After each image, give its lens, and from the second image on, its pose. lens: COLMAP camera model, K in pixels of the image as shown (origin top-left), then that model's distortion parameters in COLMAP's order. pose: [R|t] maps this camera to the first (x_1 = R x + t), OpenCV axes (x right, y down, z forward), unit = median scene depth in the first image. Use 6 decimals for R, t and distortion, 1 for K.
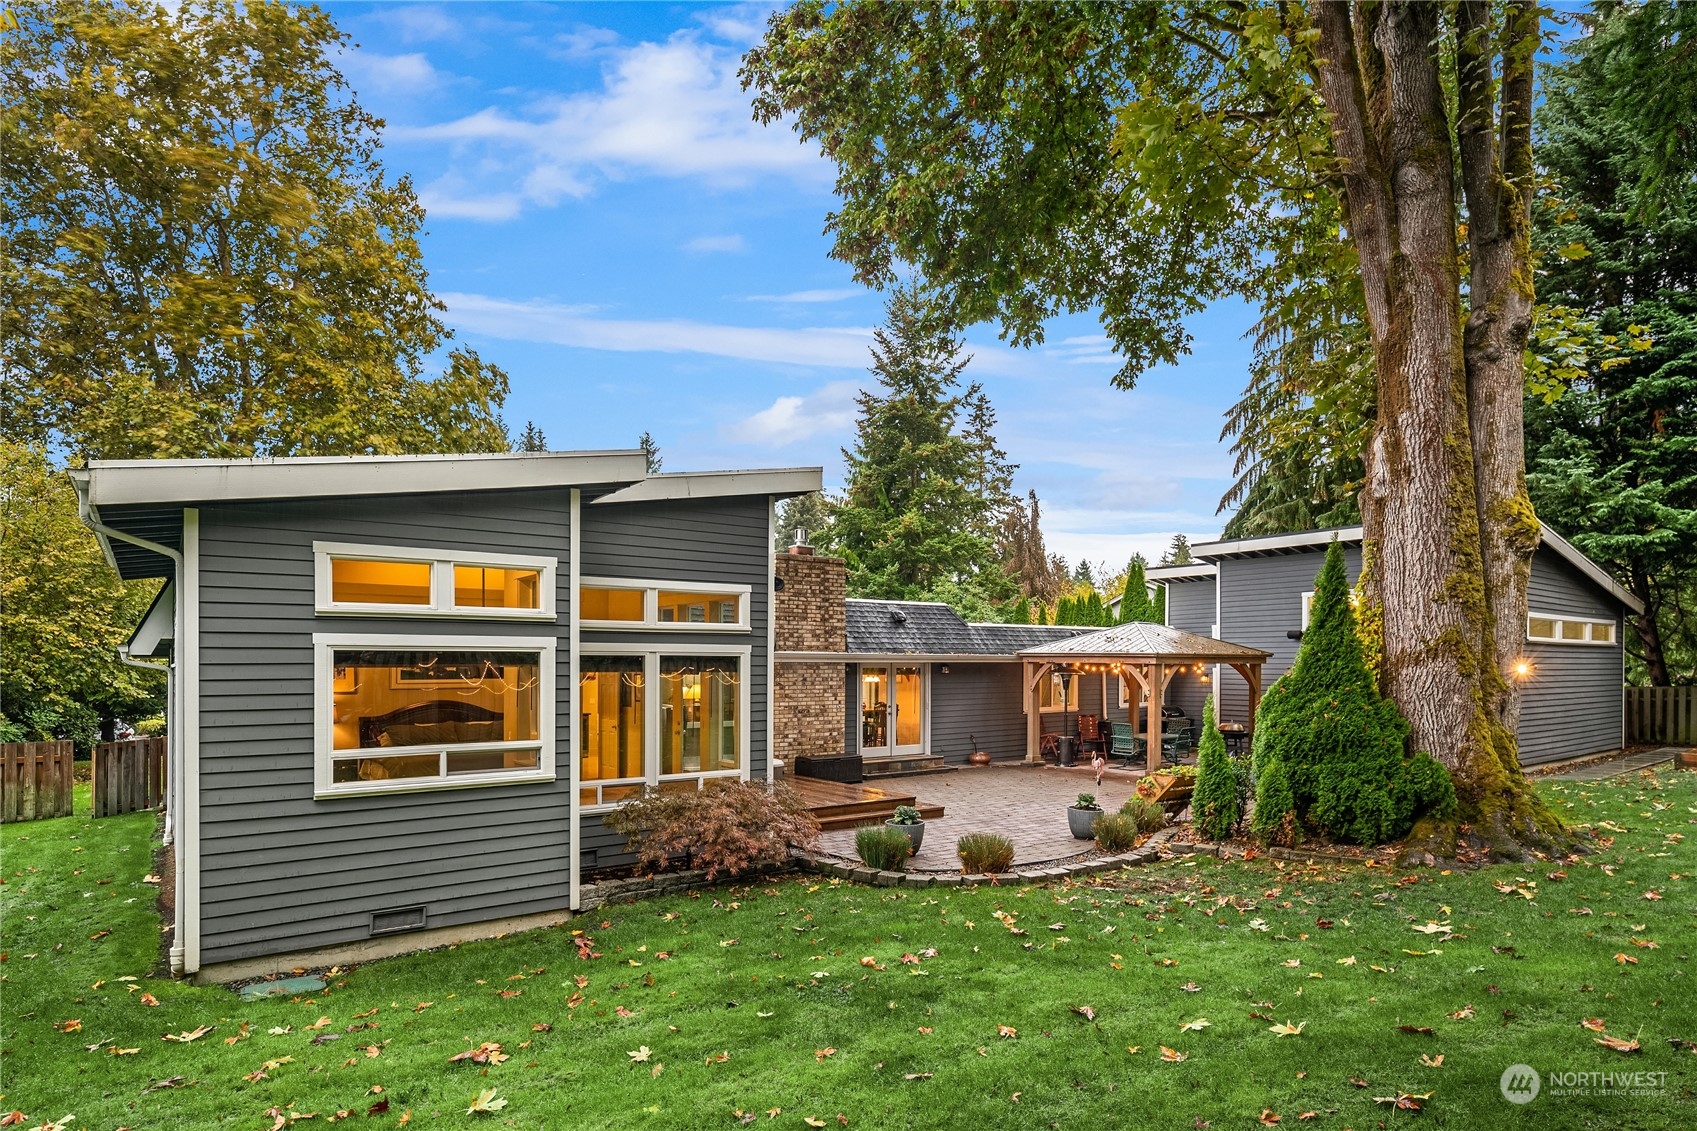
lens RADIAL K [[925.5, 0, 847.3], [0, 925.5, 668.4], [0, 0, 1]] dist [-0.004099, -0.001754]
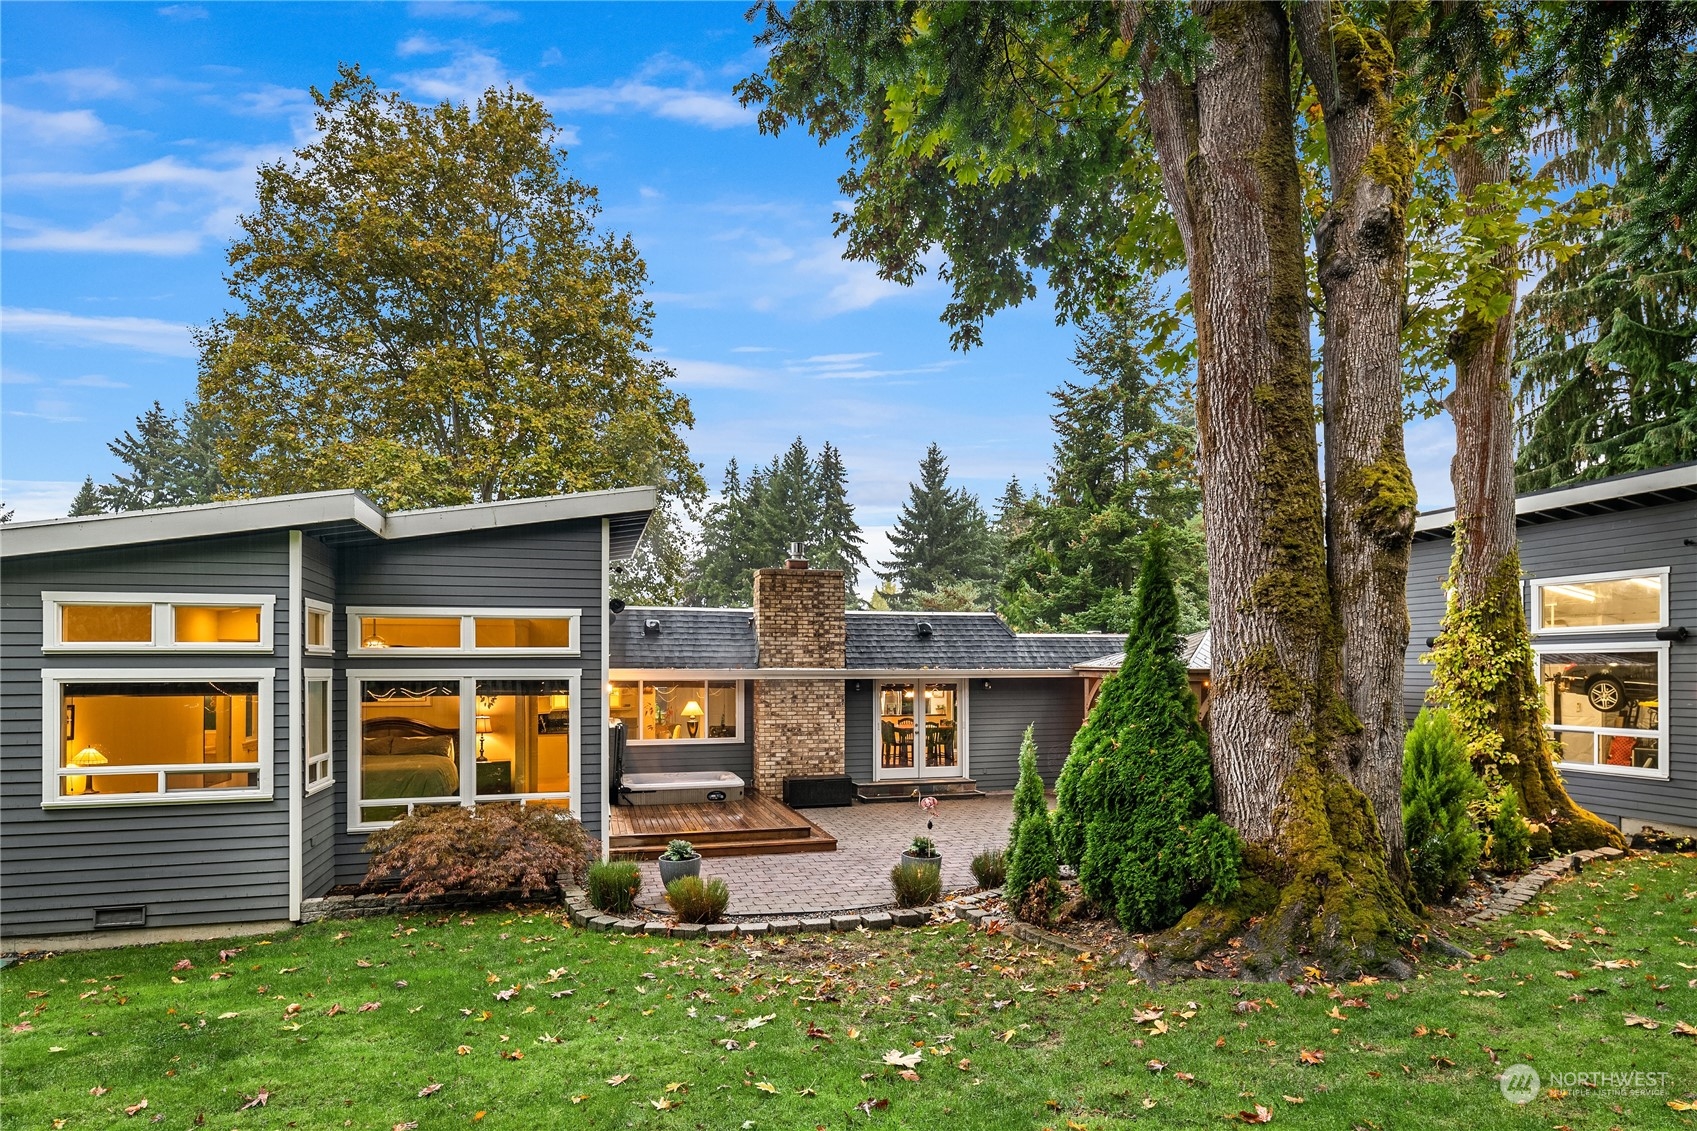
lens RADIAL K [[923.0, 0, 853.1], [0, 923.0, 665.0], [0, 0, 1]] dist [-0.004349, -0.002364]
pose [[0.936312, -0.003677, -0.351149, 0.598293], [0.001124, 0.999971, -0.007474, -0.024325], [0.351166, 0.006603, 0.936290, 0.192444]]
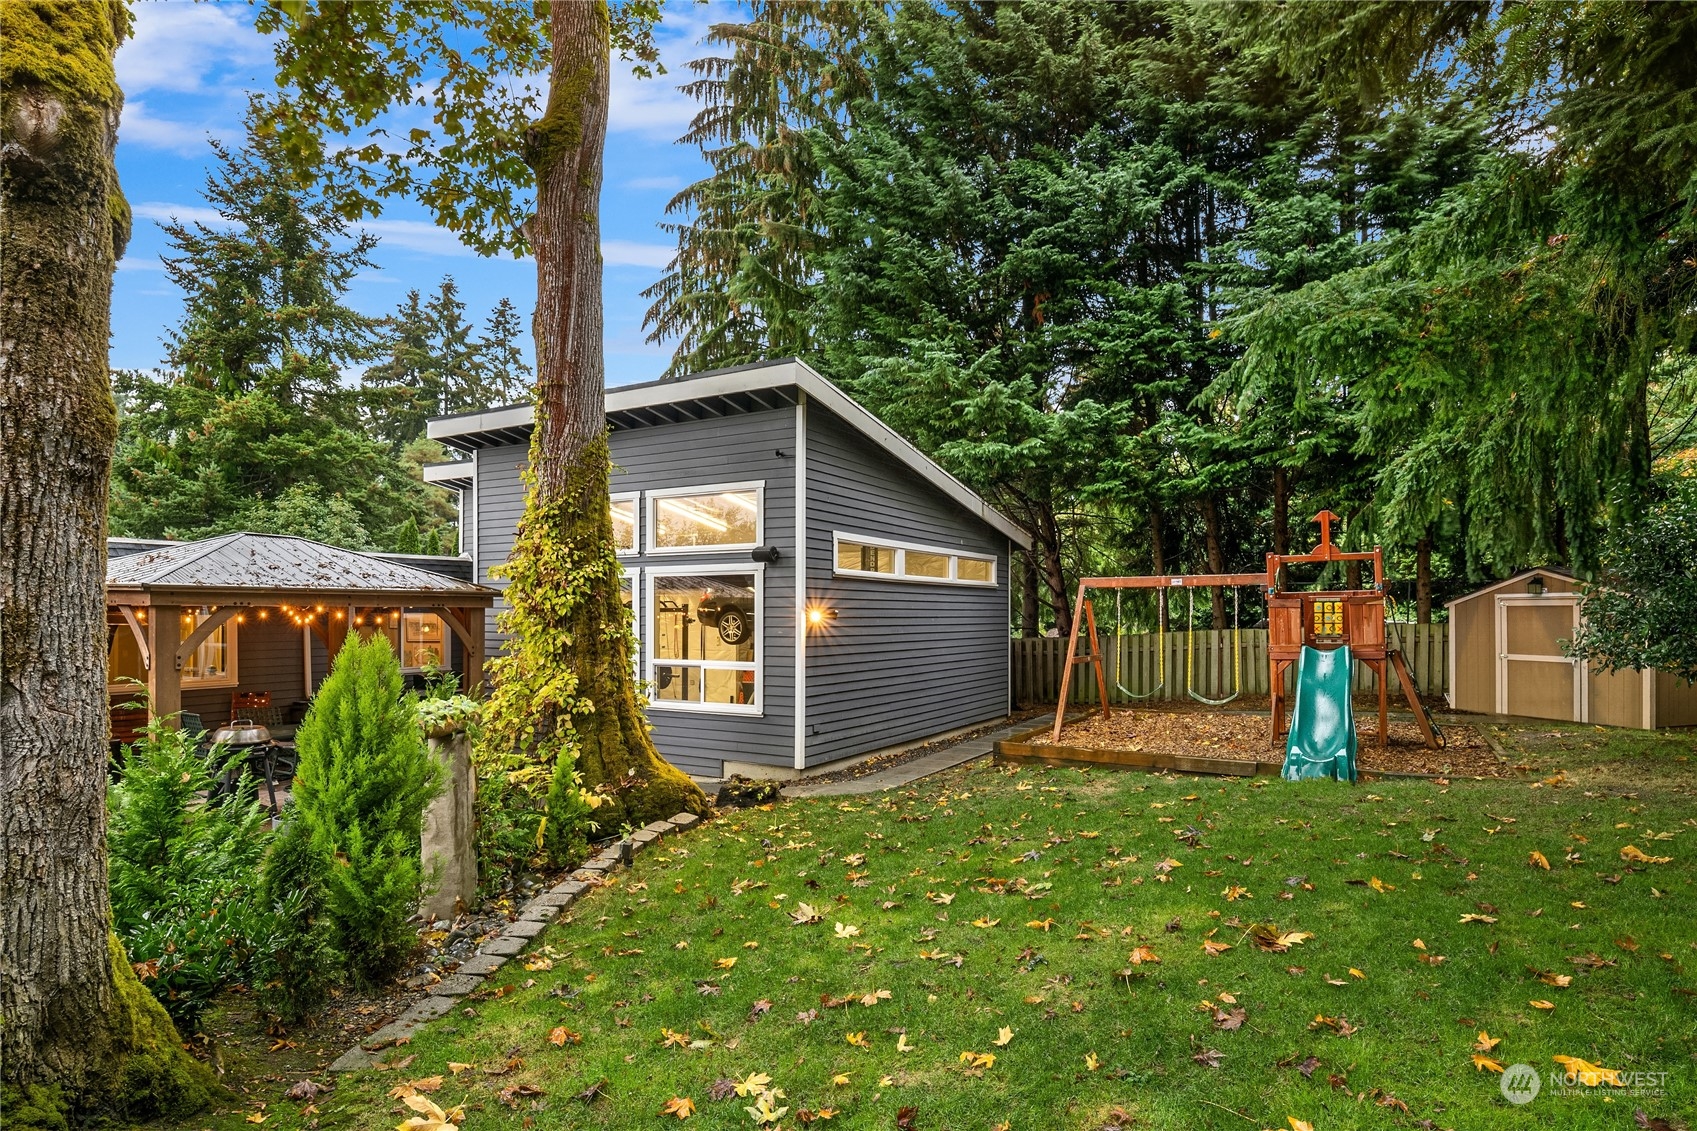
lens RADIAL K [[926.7, 0, 849.6], [0, 926.7, 607.3], [0, 0, 1]] dist [-0.001873, -0.000598]
pose [[0.920735, 0.005089, 0.390154, 0.849665], [-0.001382, 0.999951, -0.009780, 0.000636], [-0.390185, 0.008466, 0.920698, 0.657253]]
